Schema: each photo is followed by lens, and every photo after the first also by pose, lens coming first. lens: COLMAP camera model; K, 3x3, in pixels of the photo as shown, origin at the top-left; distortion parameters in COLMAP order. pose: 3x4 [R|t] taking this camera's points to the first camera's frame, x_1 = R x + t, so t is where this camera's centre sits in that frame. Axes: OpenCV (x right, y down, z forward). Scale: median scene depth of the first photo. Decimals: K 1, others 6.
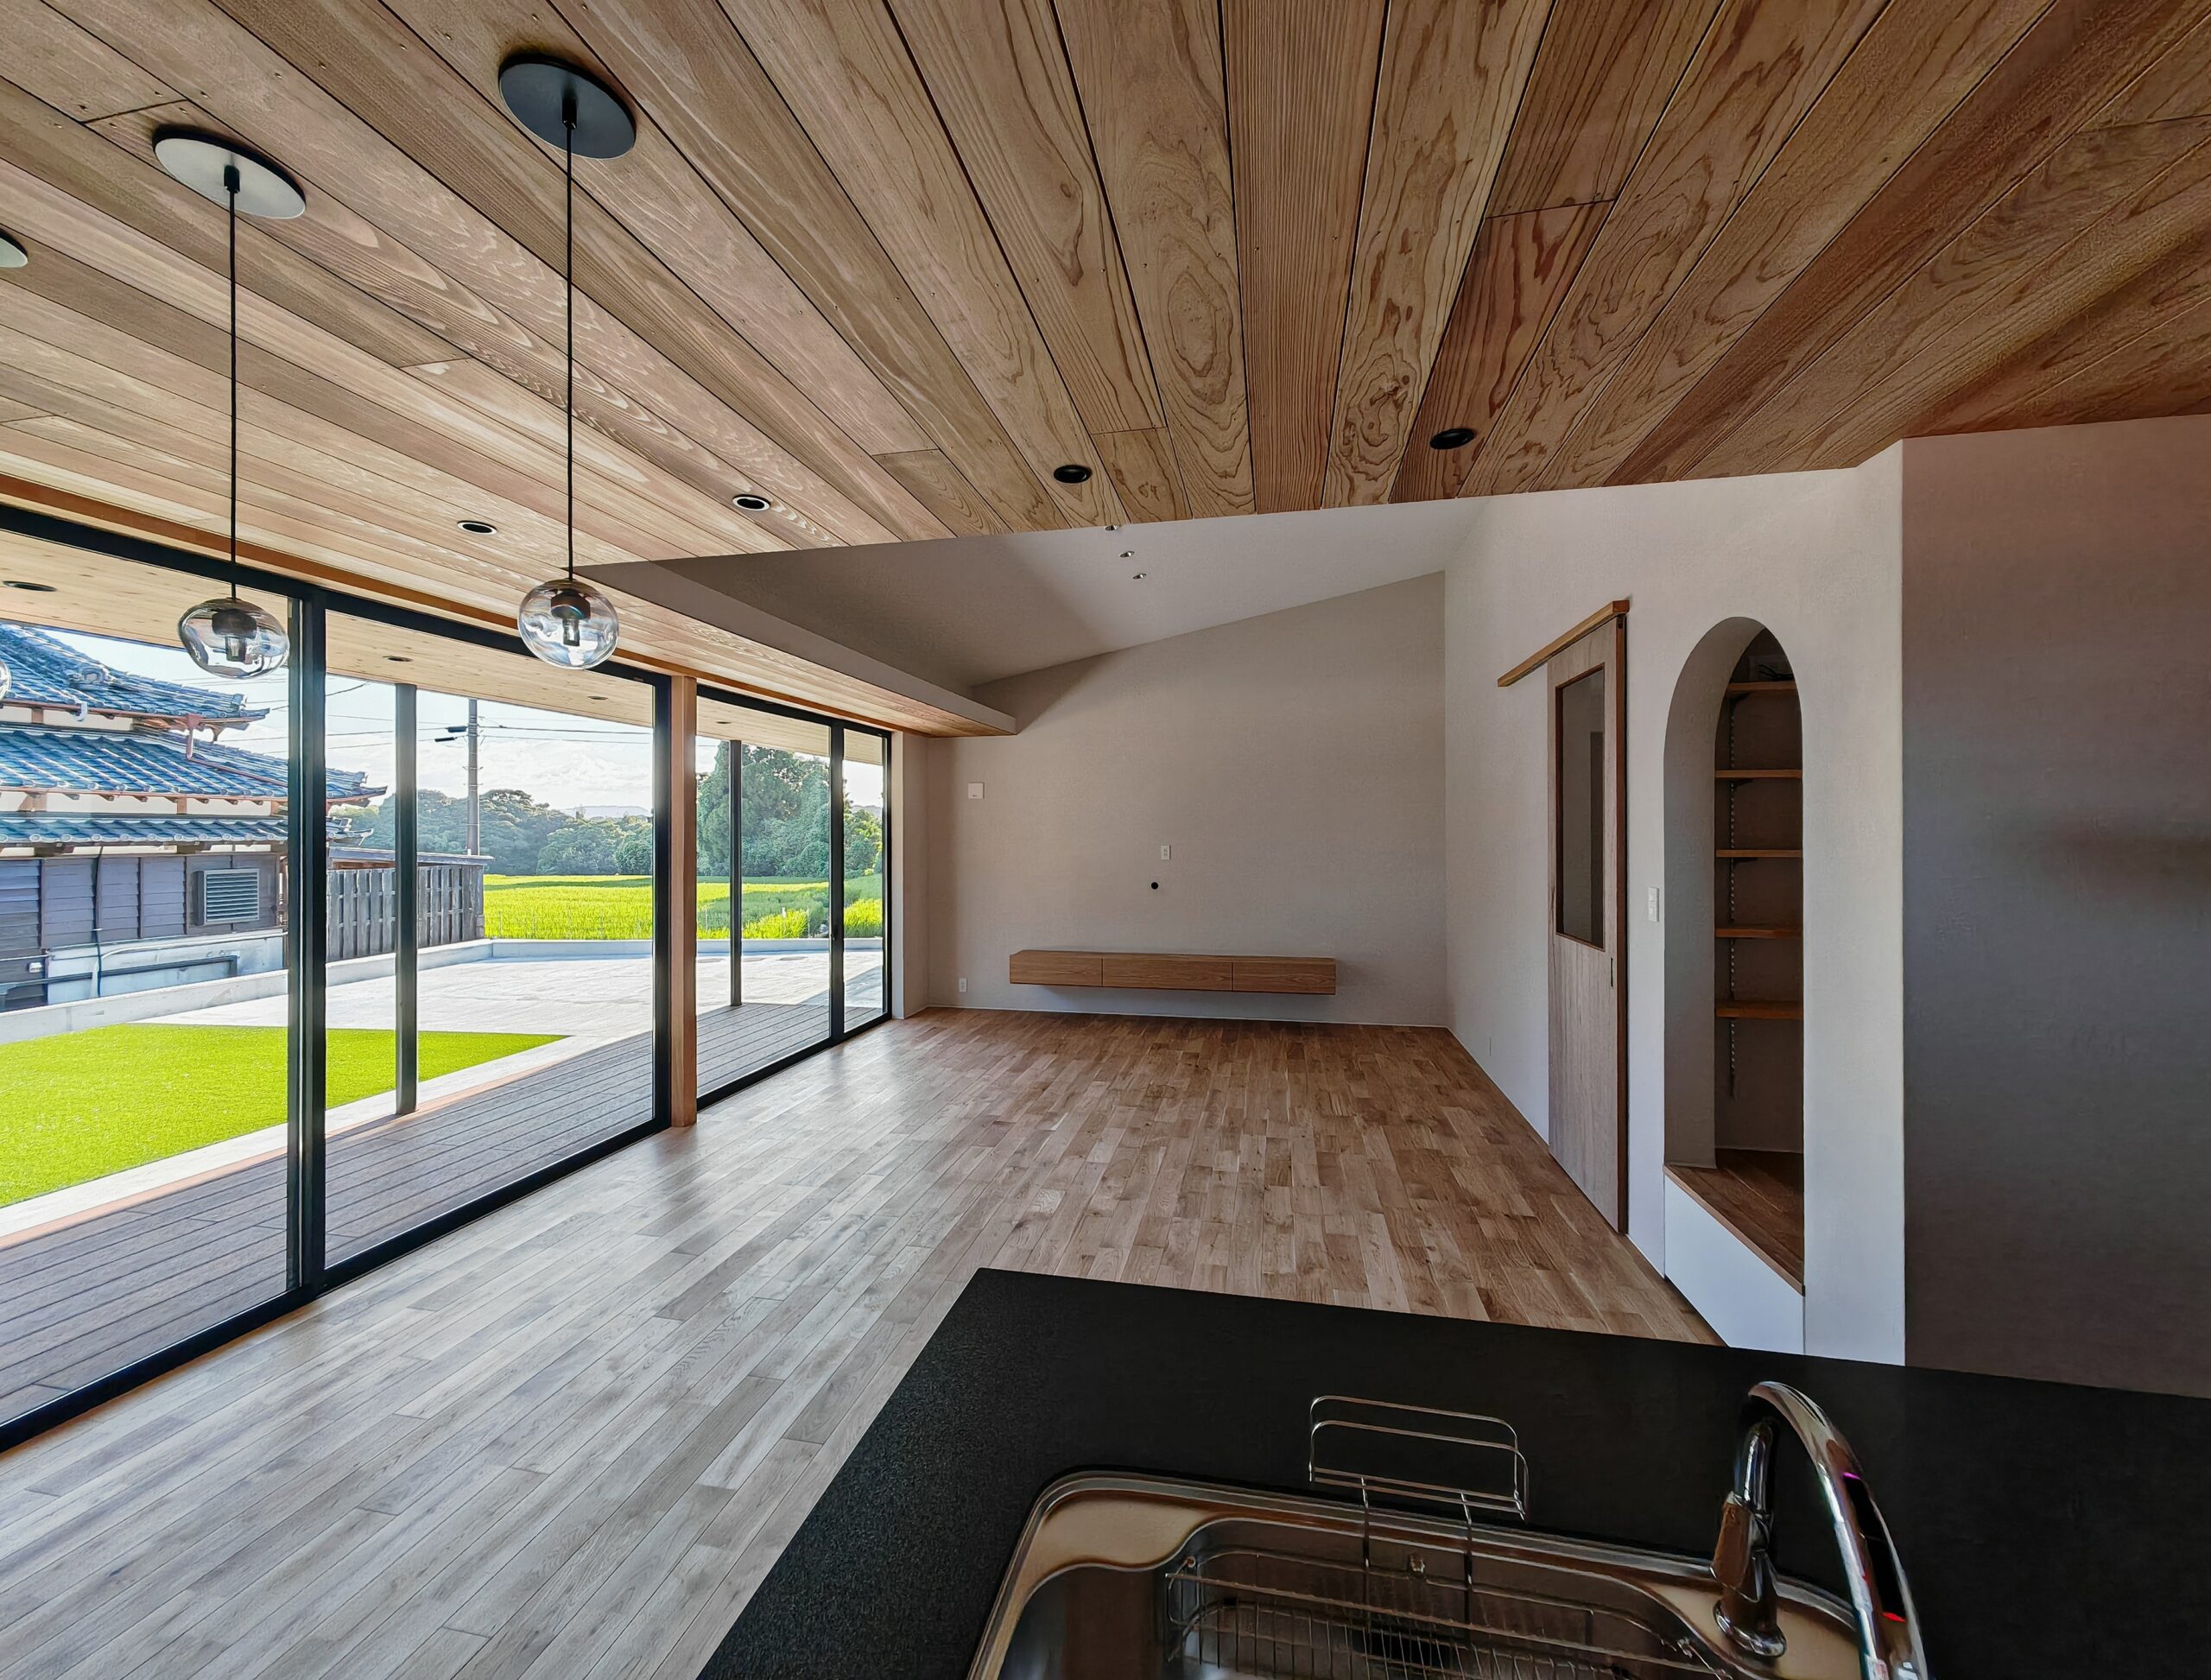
lens RADIAL K [[834.5, 0, 1098.3], [0, 834.5, 829.7], [0, 0, 1]] dist [-0.001719, 0.001152]
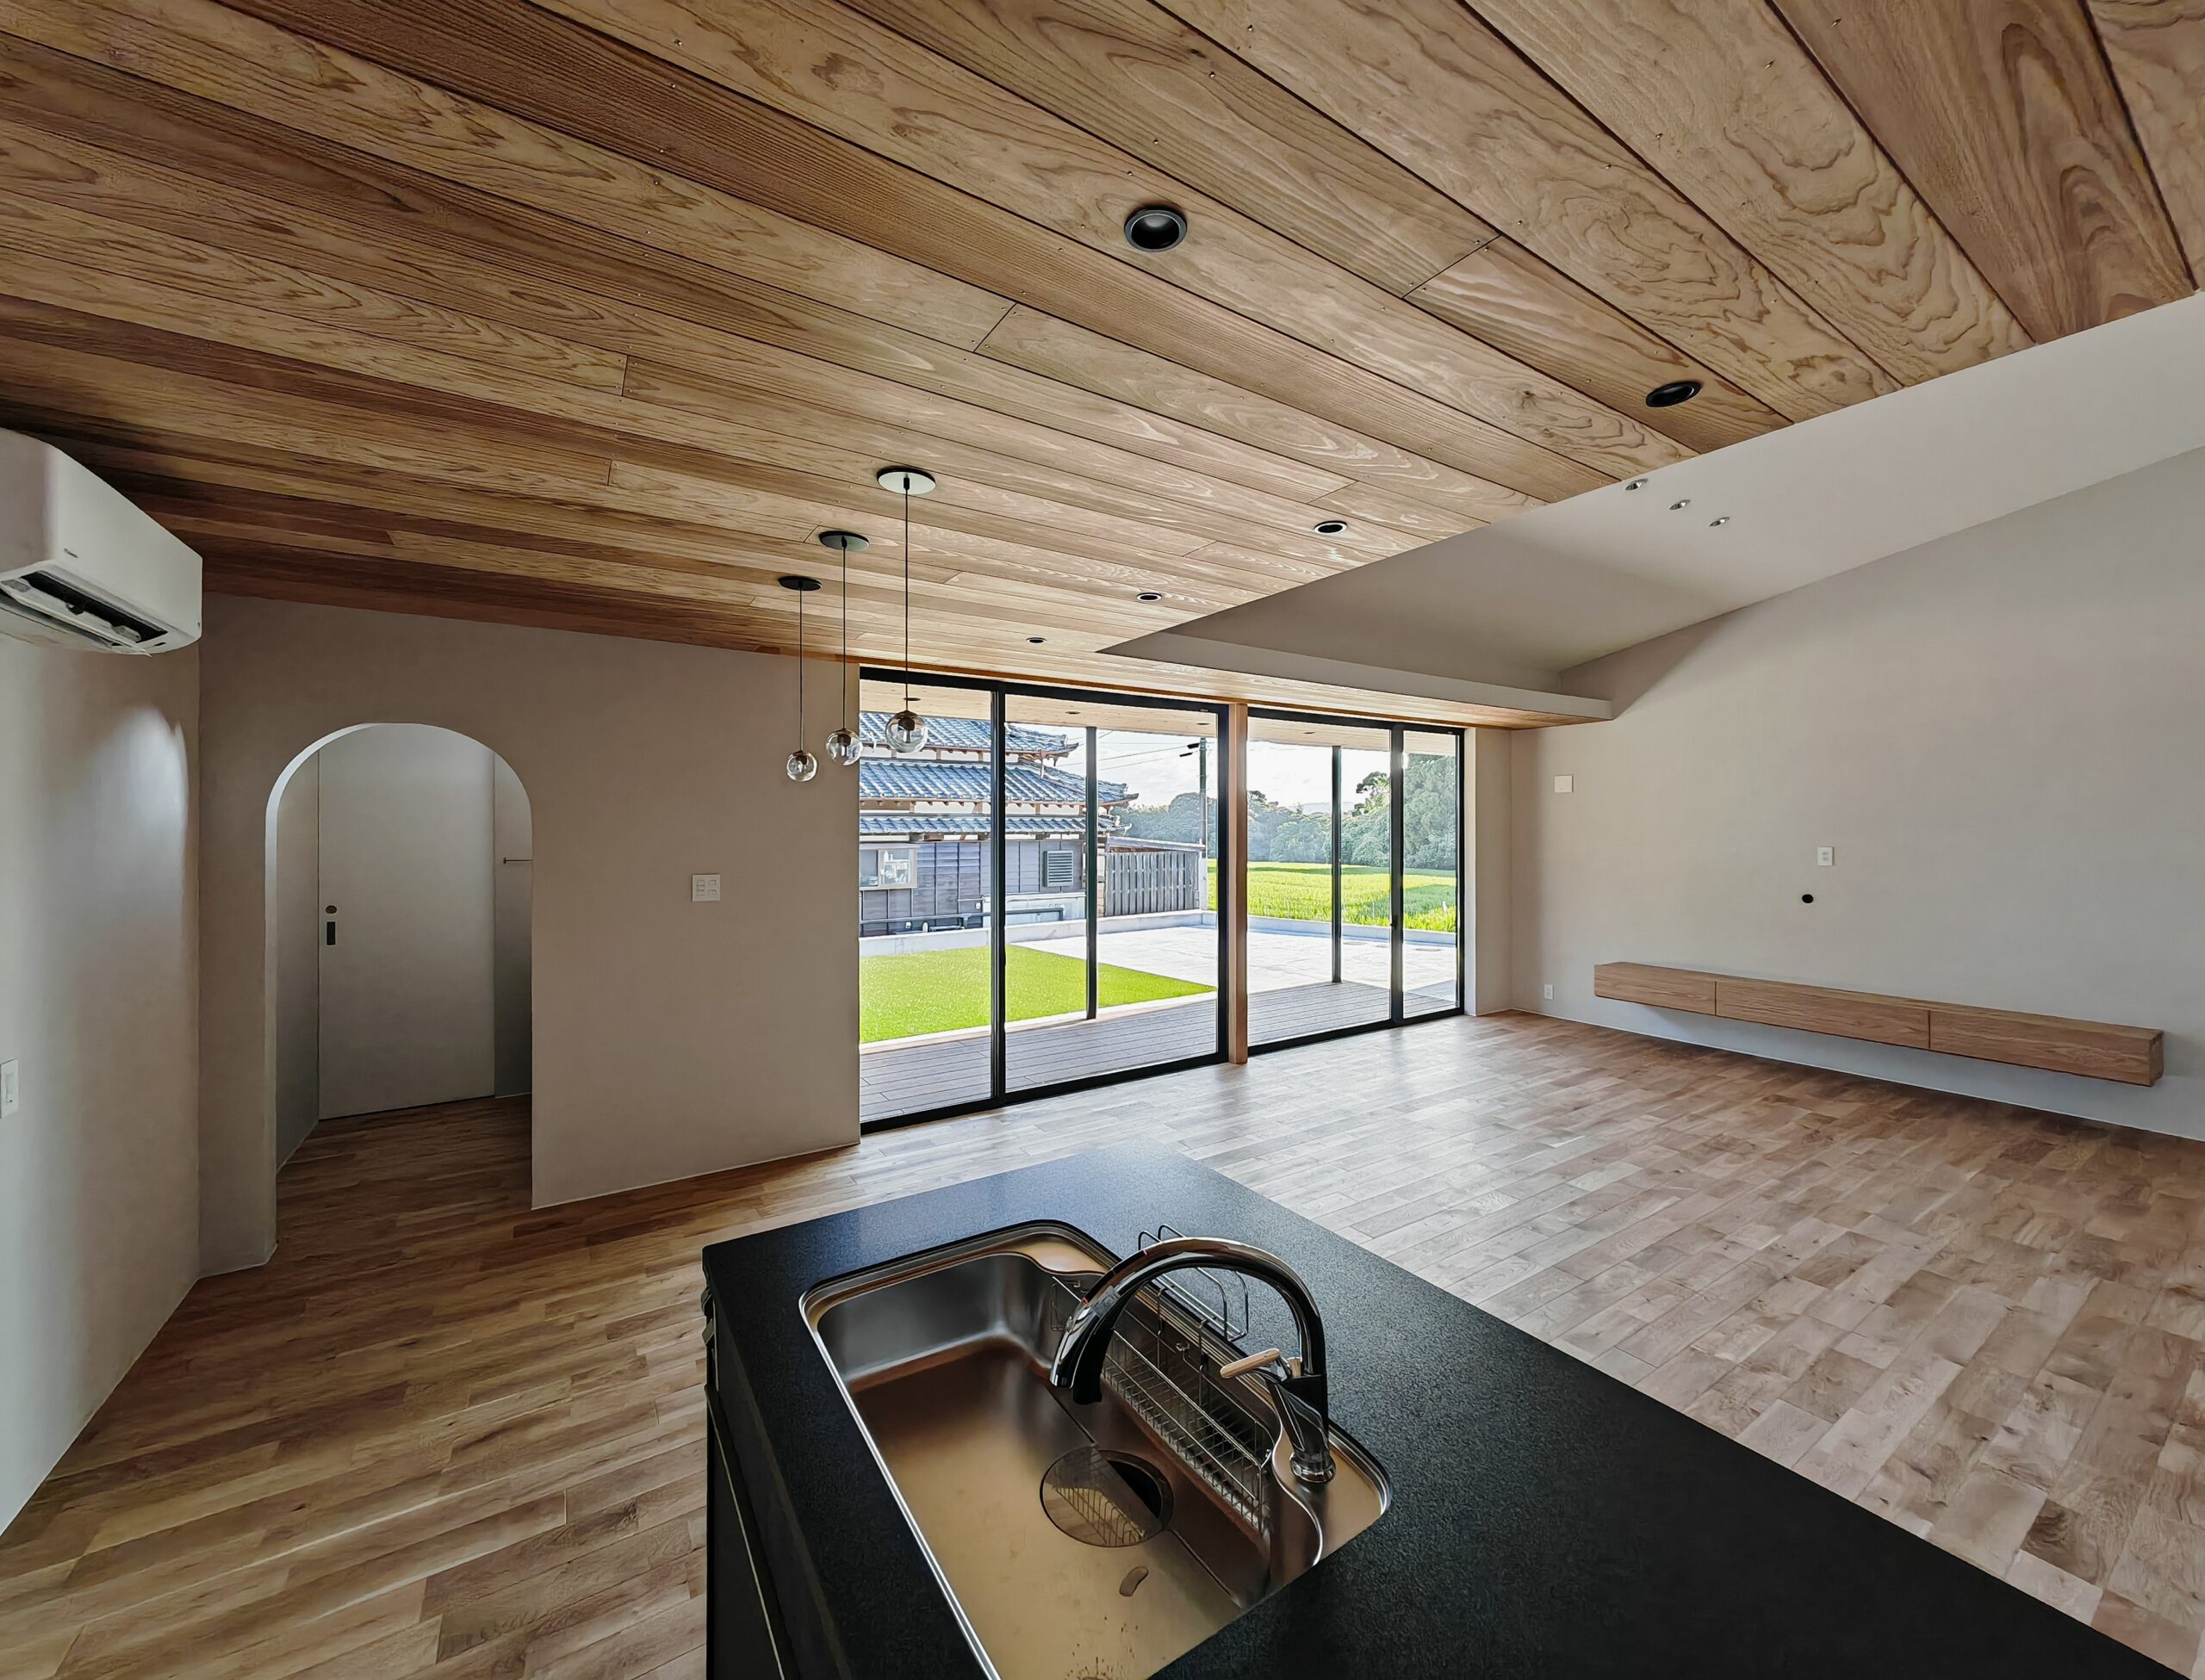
lens RADIAL K [[832.1, 0, 1104.8], [0, 832.1, 824.1], [0, 0, 1]] dist [-0.001719, 0.001152]
pose [[0.704946, 0.000475, -0.709261, 0.240714], [0.000129, 1.000000, 0.000797, -0.004581], [0.709261, -0.000654, 0.704946, -0.019516]]
